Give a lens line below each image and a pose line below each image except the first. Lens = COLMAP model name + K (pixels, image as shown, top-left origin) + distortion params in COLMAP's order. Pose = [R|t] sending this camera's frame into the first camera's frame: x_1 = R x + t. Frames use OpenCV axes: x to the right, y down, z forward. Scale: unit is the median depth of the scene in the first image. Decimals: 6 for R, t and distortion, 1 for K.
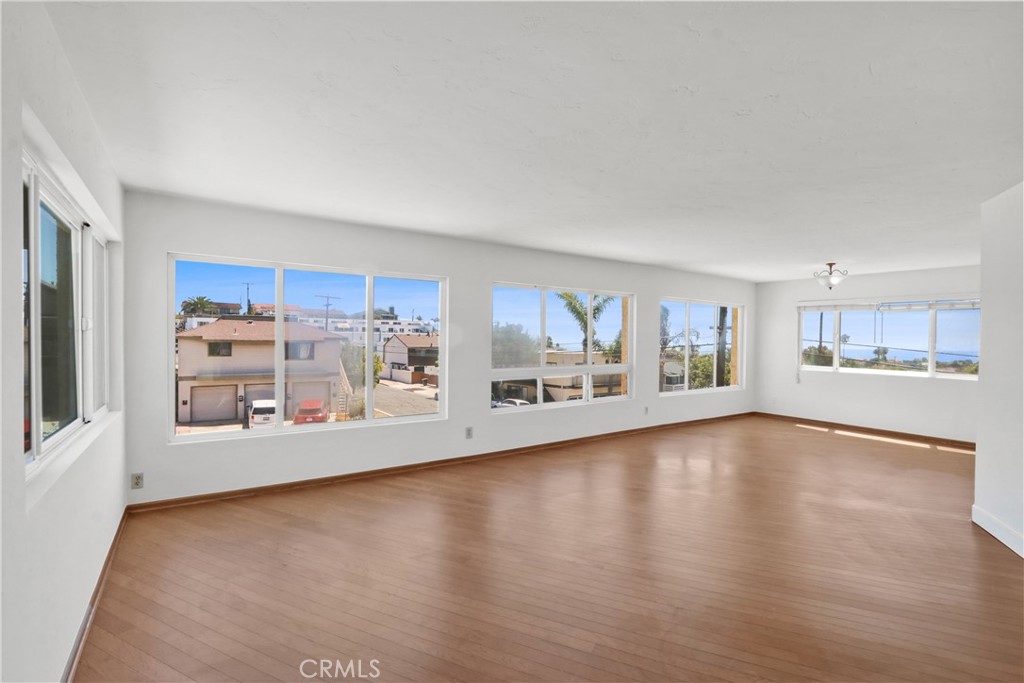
lens RADIAL K [[475.3, 0, 512.0], [0, 475.3, 341.5], [0, 0, 1]] dist [-0.014664, 0.000027]
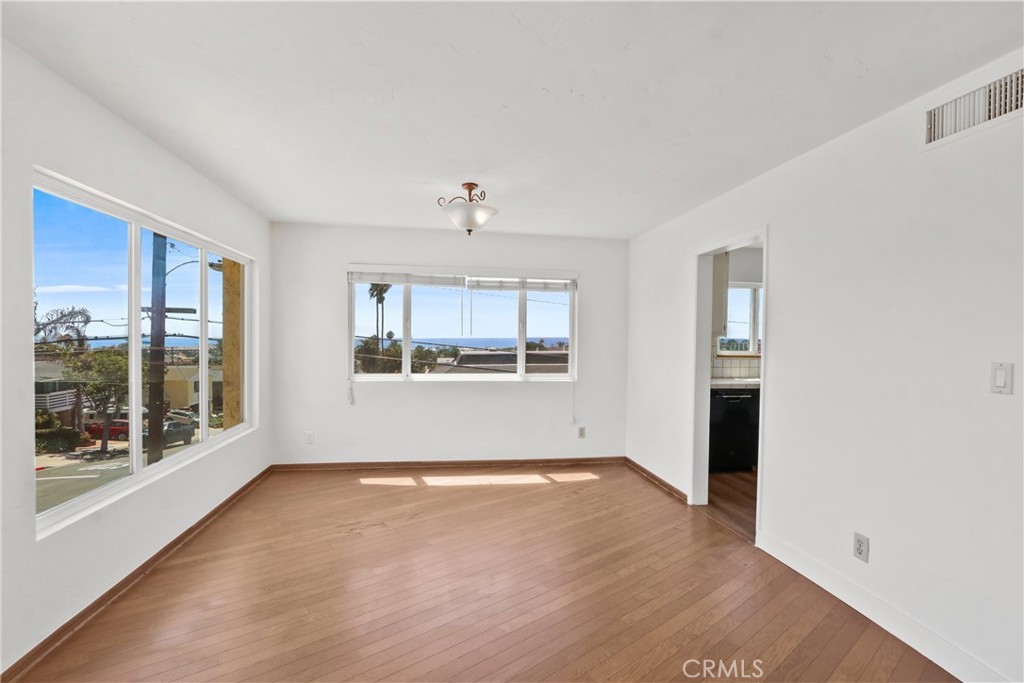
lens RADIAL K [[475.3, 0, 512.0], [0, 475.3, 341.5], [0, 0, 1]] dist [-0.014664, 0.000027]
pose [[0.441097, -0.014090, 0.897349, 0.171844], [-0.004112, 0.999835, 0.017721, 0.000076], [-0.897450, -0.011507, 0.440966, 0.568210]]
